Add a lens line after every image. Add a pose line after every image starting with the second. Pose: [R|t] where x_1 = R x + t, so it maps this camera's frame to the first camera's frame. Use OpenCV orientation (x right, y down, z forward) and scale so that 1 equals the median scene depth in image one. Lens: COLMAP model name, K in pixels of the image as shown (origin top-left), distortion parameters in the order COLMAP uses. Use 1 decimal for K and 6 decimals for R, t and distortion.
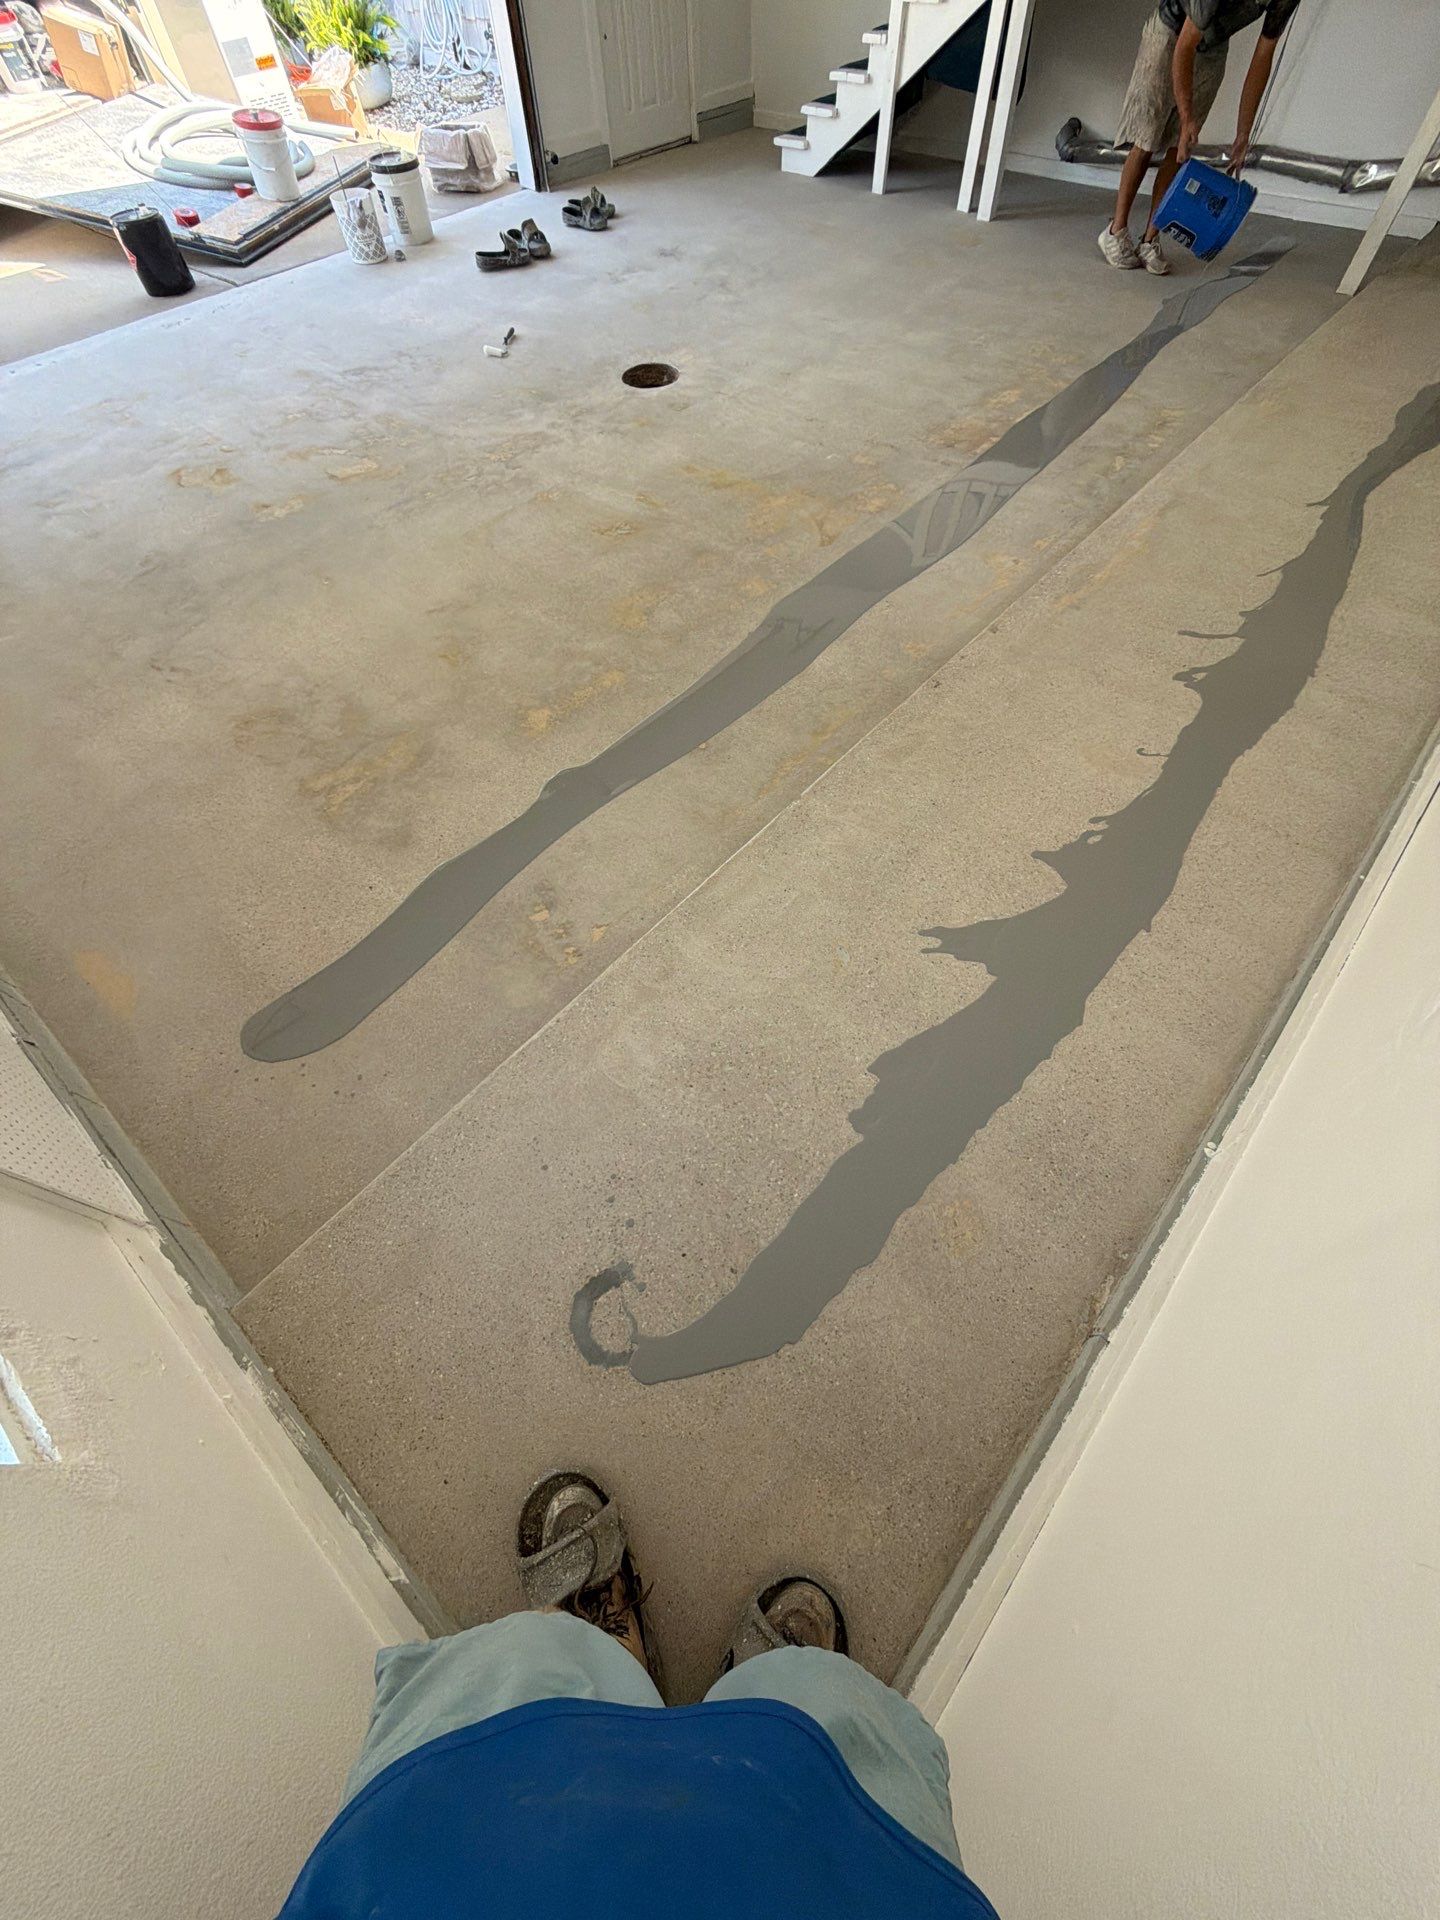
lens RADIAL K [[764.9, 0, 711.3], [0, 764.9, 961.8], [0, 0, 1]] dist [0.000547, -0.000010]
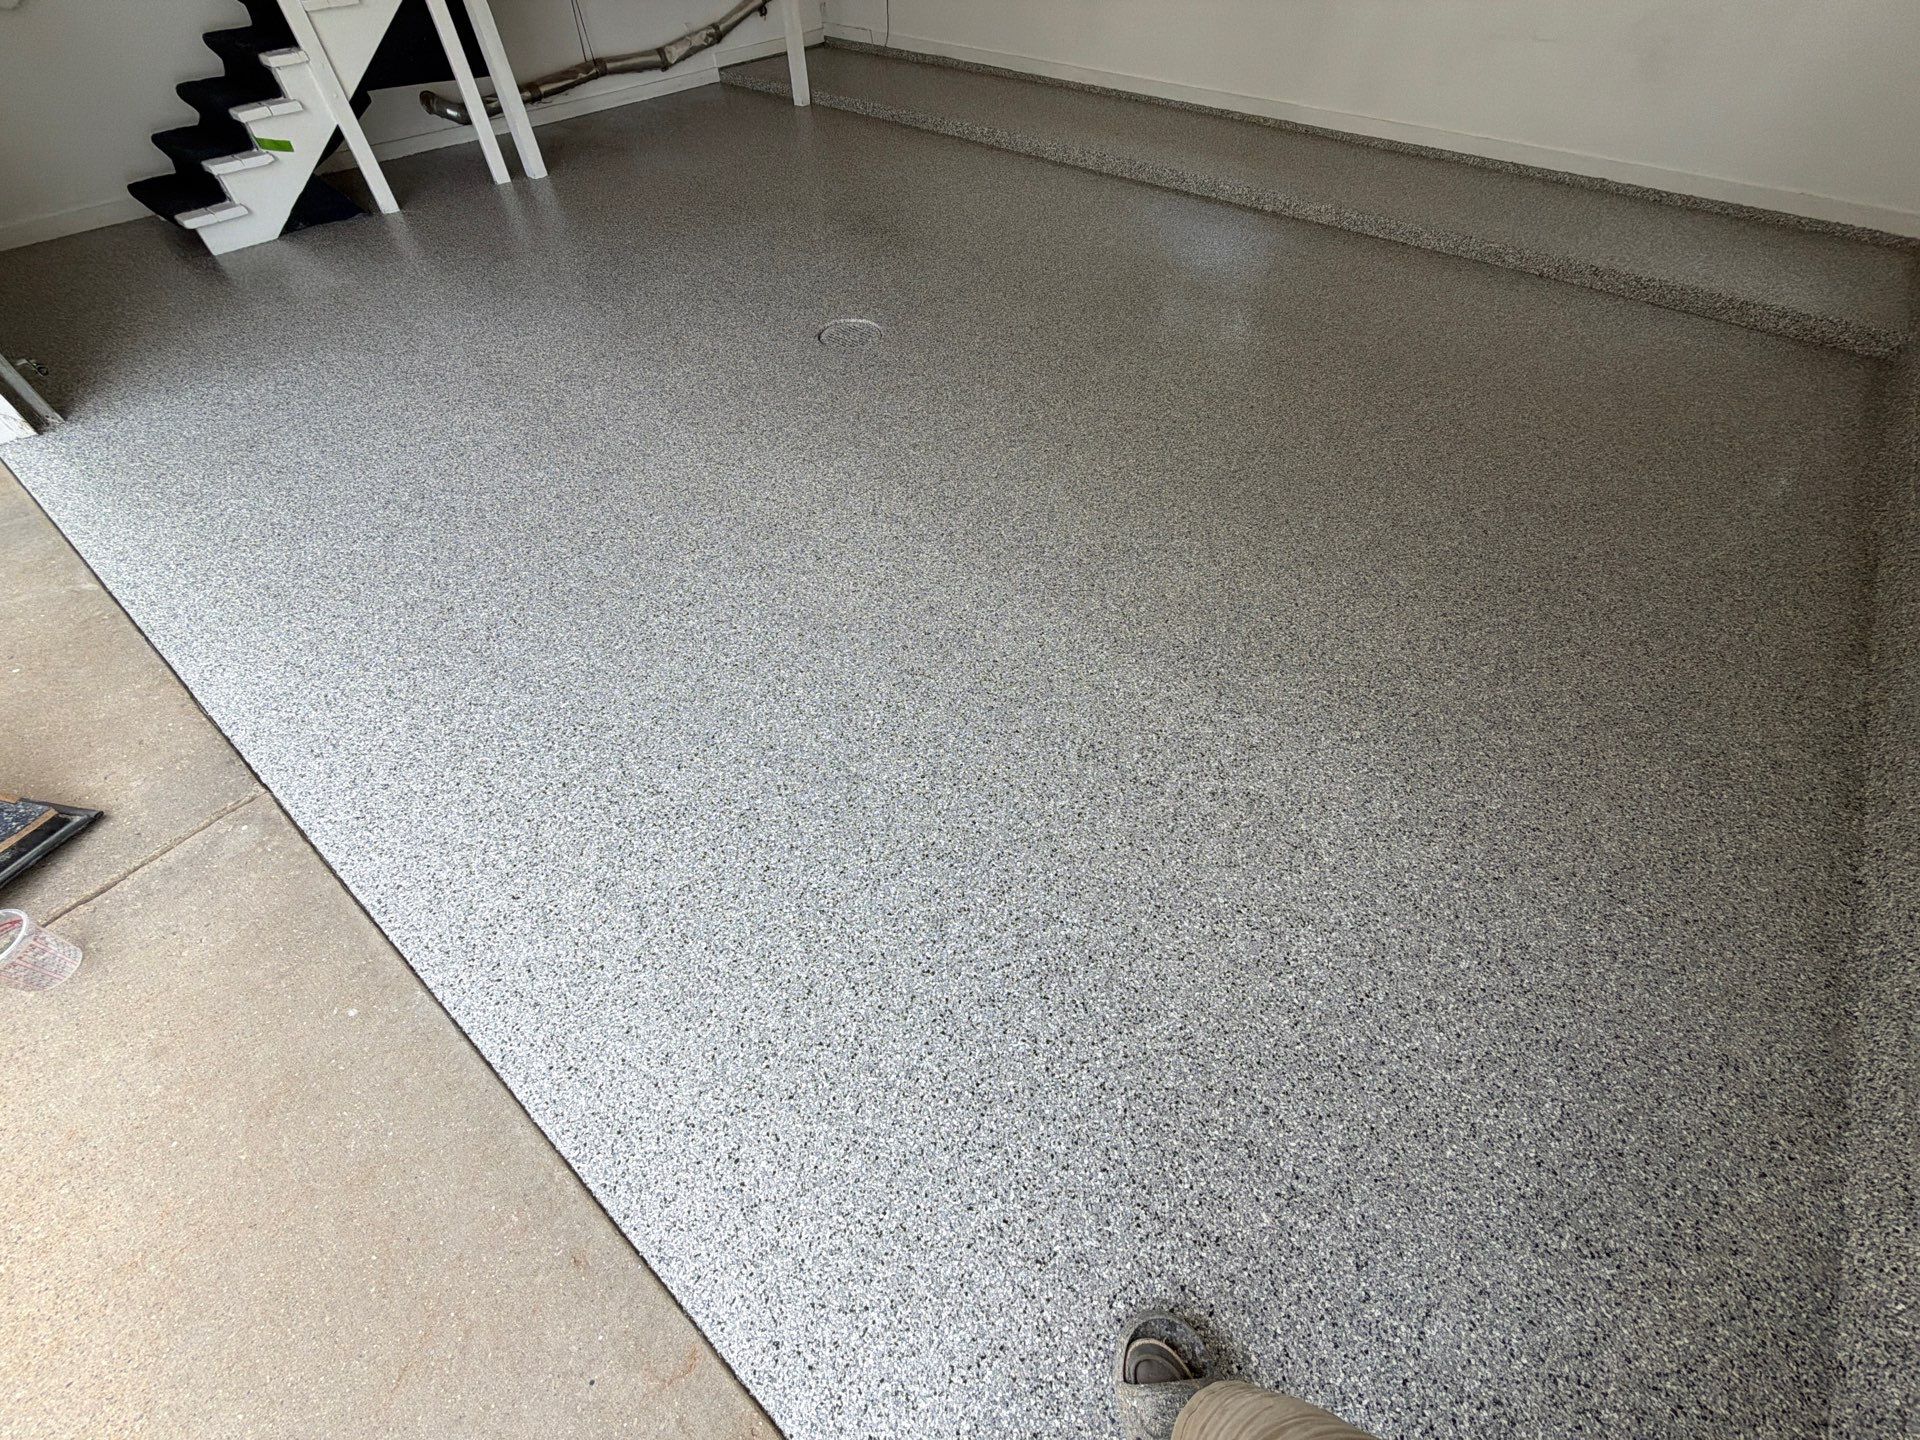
lens RADIAL K [[765.9, 0, 960.0], [0, 765.9, 720.0], [0, 0, 1]] dist [0.002504, -0.003173]
pose [[-0.046312, -0.753252, 0.656099, -0.833271], [0.838729, 0.327427, 0.435115, -0.741955], [-0.542576, 0.570441, 0.616611, 0.522513]]
